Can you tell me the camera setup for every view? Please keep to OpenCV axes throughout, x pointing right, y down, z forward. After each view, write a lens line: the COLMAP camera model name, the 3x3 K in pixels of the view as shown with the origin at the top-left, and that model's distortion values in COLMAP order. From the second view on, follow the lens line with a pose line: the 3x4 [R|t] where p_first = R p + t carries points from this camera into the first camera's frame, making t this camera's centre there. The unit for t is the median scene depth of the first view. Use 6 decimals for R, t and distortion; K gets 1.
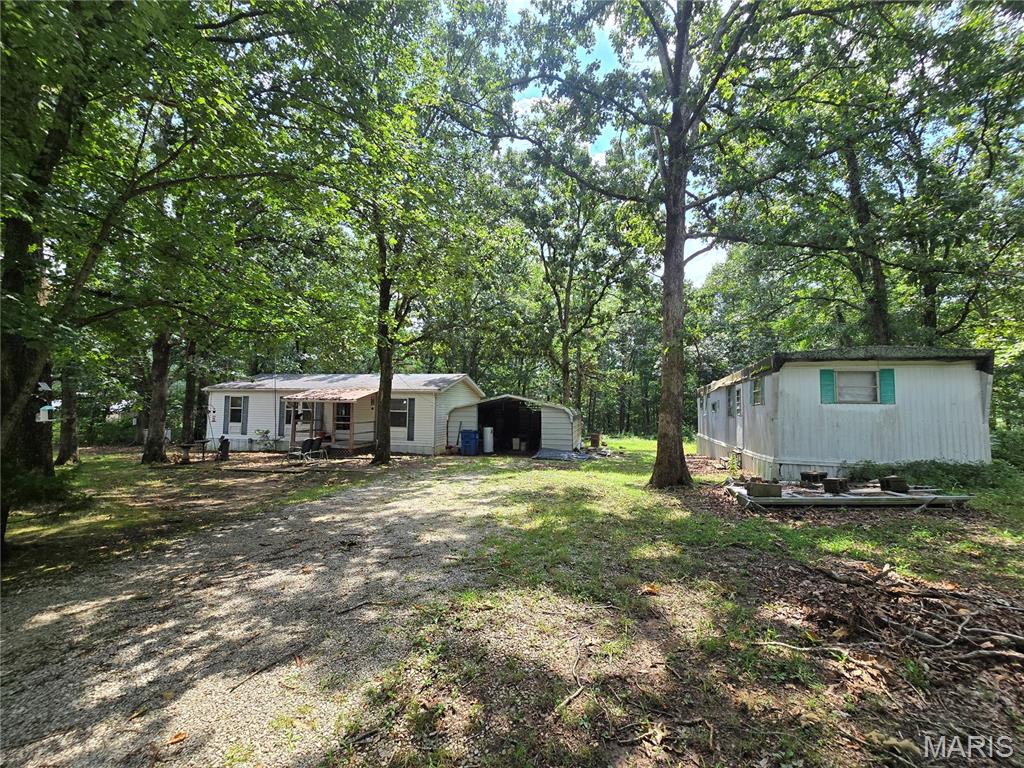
lens RADIAL K [[417.3, 0, 506.5], [0, 417.3, 384.2], [0, 0, 1]] dist [-0.003916, 0.000464]
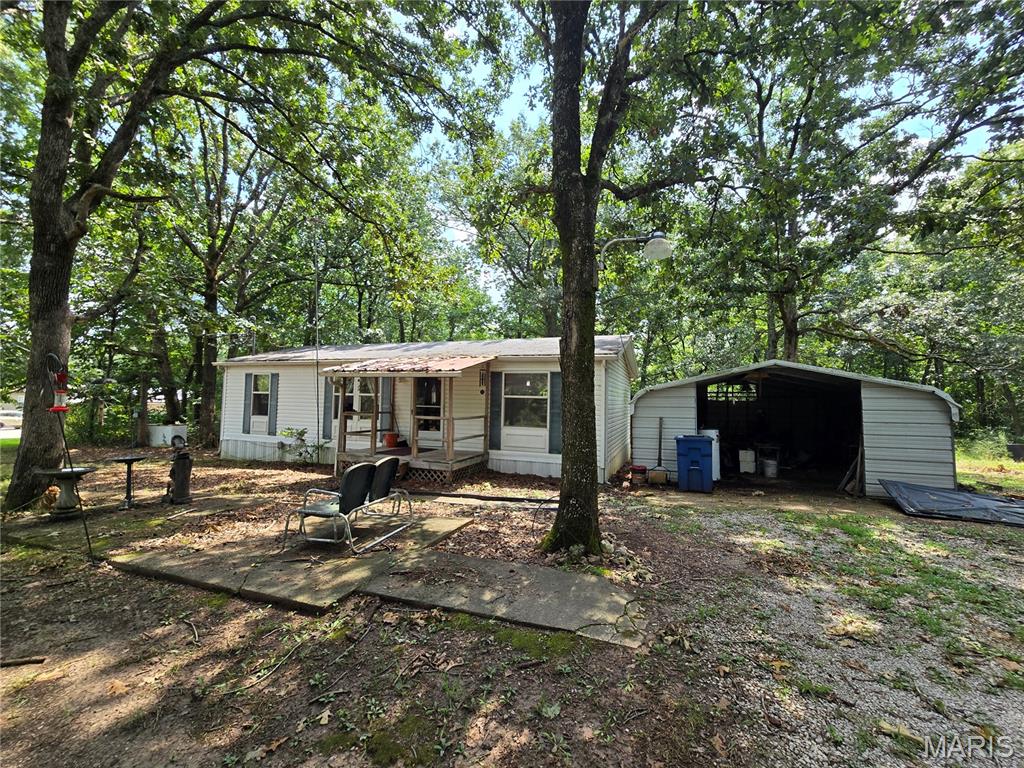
lens RADIAL K [[417.3, 0, 510.9], [0, 417.3, 384.6], [0, 0, 1]] dist [-0.003916, 0.000464]
pose [[0.991433, 0.000733, -0.130613, -0.211983], [0.000050, 0.999982, 0.005987, 0.045161], [0.130615, -0.005942, 0.991415, 0.466533]]
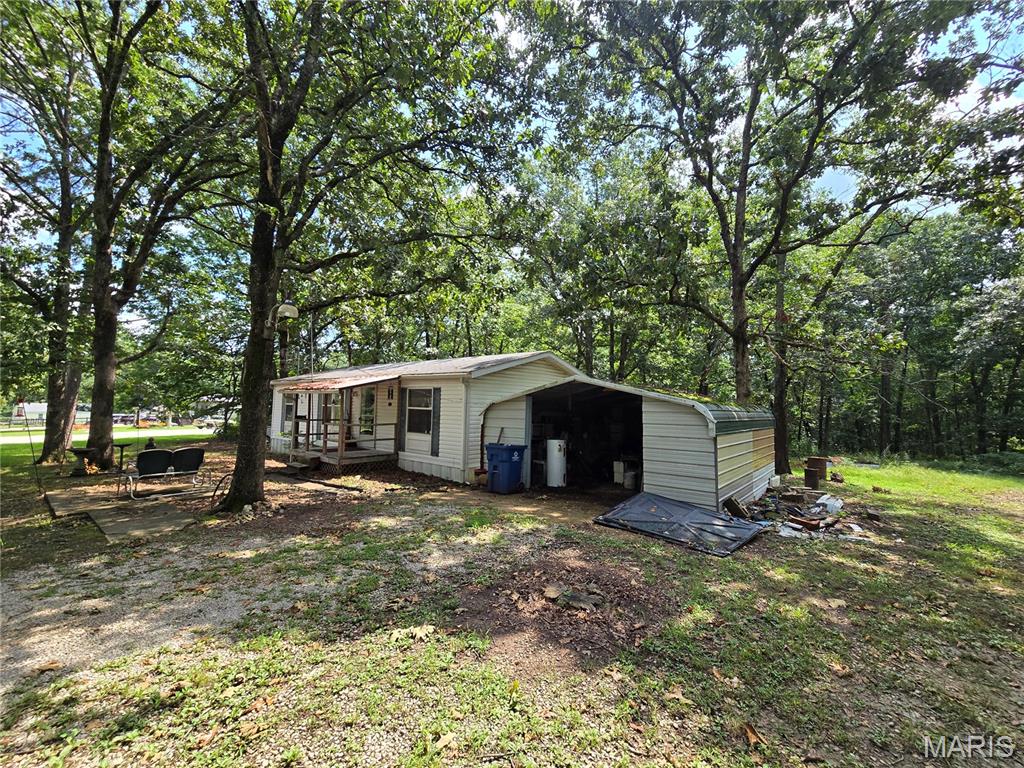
lens RADIAL K [[417.3, 0, 513.5], [0, 417.3, 385.9], [0, 0, 1]] dist [-0.003916, 0.000464]
pose [[0.895467, -0.014291, -0.444899, 0.146397], [0.011704, 0.999895, -0.008562, 0.036410], [0.444975, 0.002460, 0.895540, 0.481186]]
